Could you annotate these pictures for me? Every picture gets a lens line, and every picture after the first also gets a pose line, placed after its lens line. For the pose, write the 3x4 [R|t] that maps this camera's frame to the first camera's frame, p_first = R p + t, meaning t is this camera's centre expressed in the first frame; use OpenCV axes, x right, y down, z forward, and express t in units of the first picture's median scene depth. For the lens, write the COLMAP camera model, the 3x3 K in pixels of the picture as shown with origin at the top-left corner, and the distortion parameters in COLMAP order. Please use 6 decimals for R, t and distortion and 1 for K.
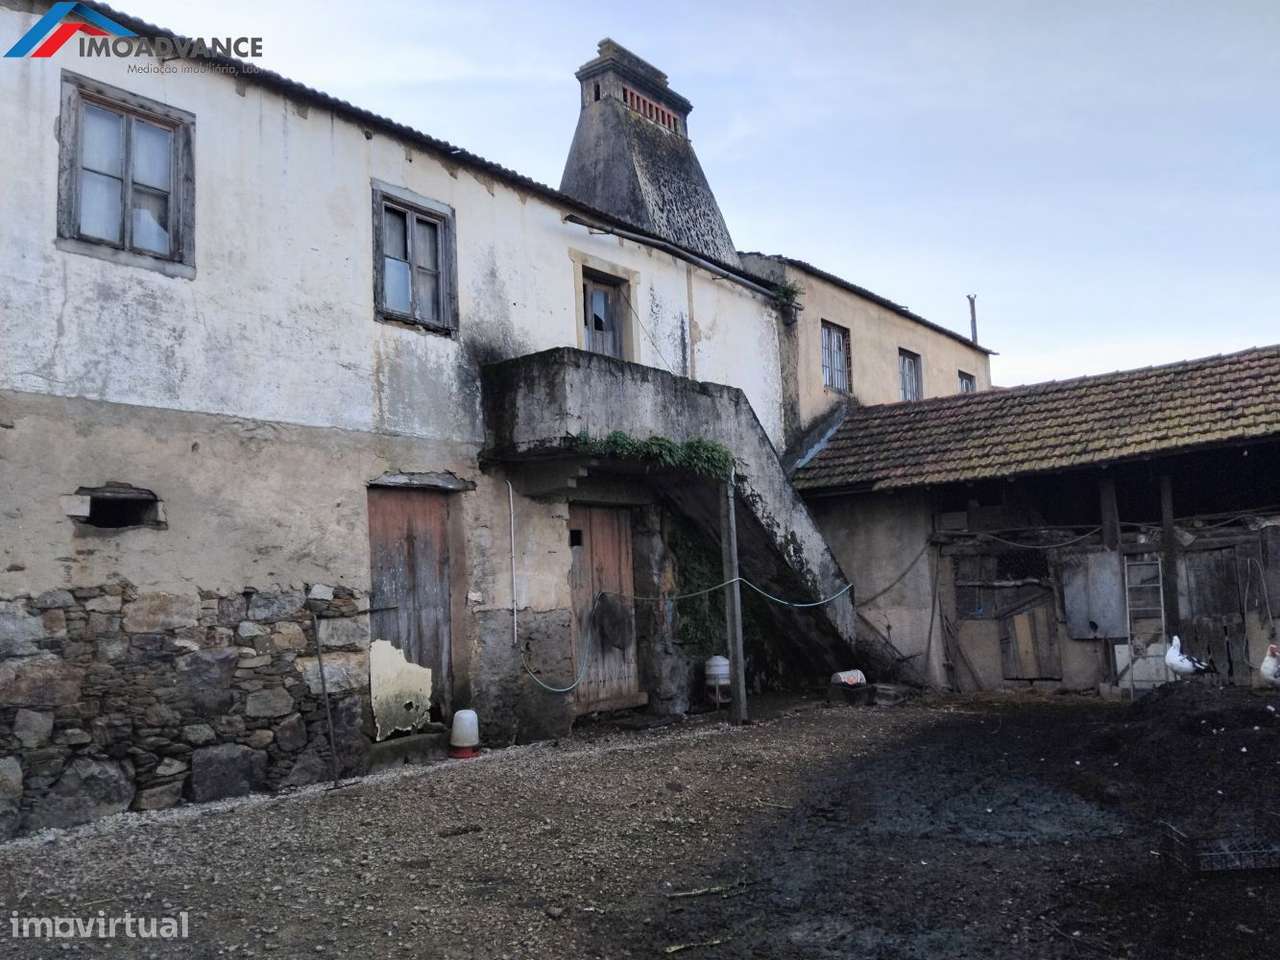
lens RADIAL K [[1000.1, 0, 648.0], [0, 1000.1, 479.1], [0, 0, 1]] dist [0.007189, -0.056774]
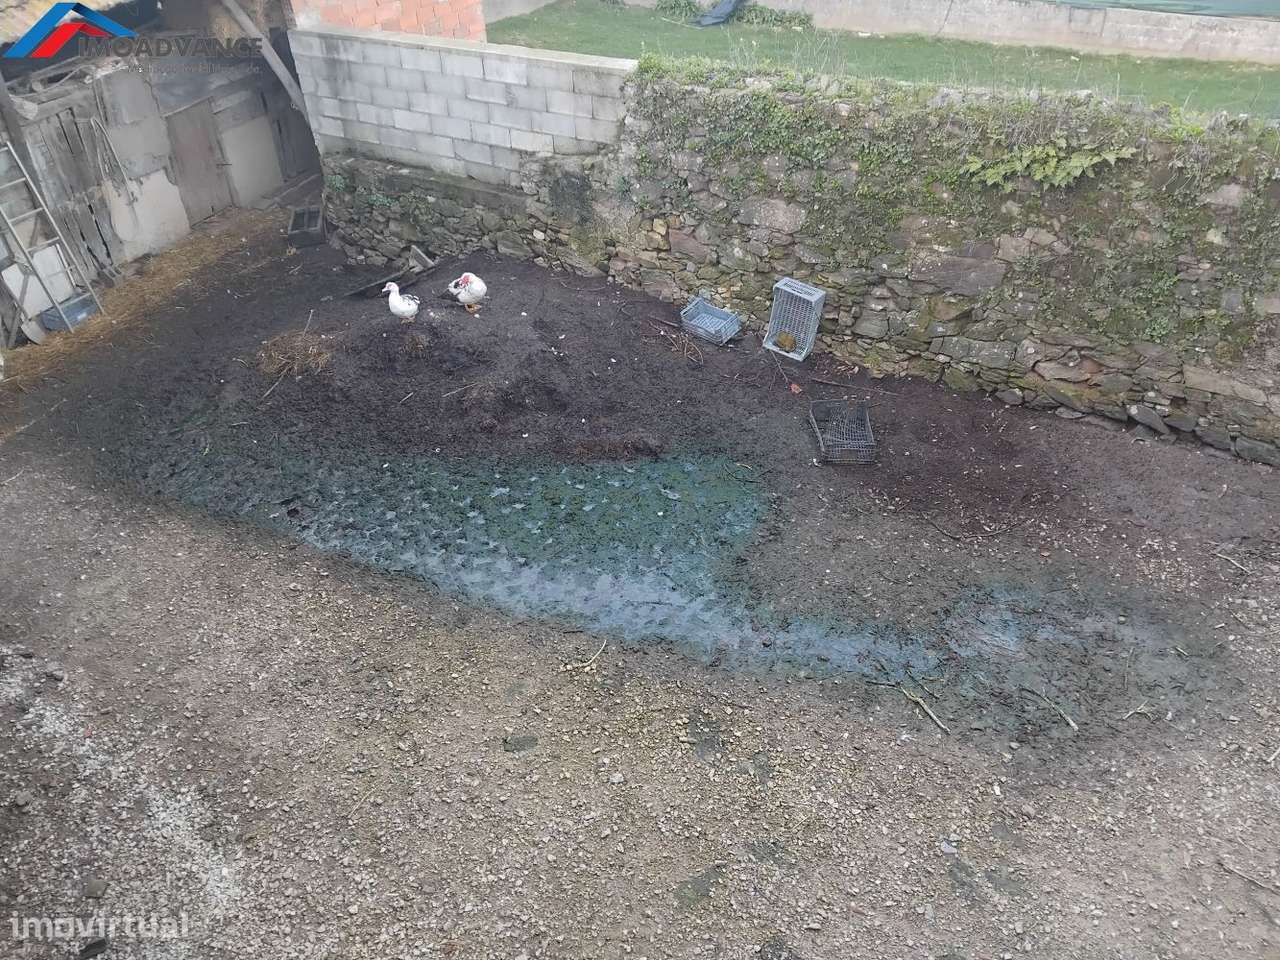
lens RADIAL K [[1000.1, 0, 649.5], [0, 1000.1, 484.4], [0, 0, 1]] dist [0.007189, -0.056774]
pose [[-0.075318, -0.547501, 0.833408, -0.368895], [-0.087851, 0.836176, 0.541380, -0.190670], [-0.993282, -0.032440, -0.111078, 0.753361]]
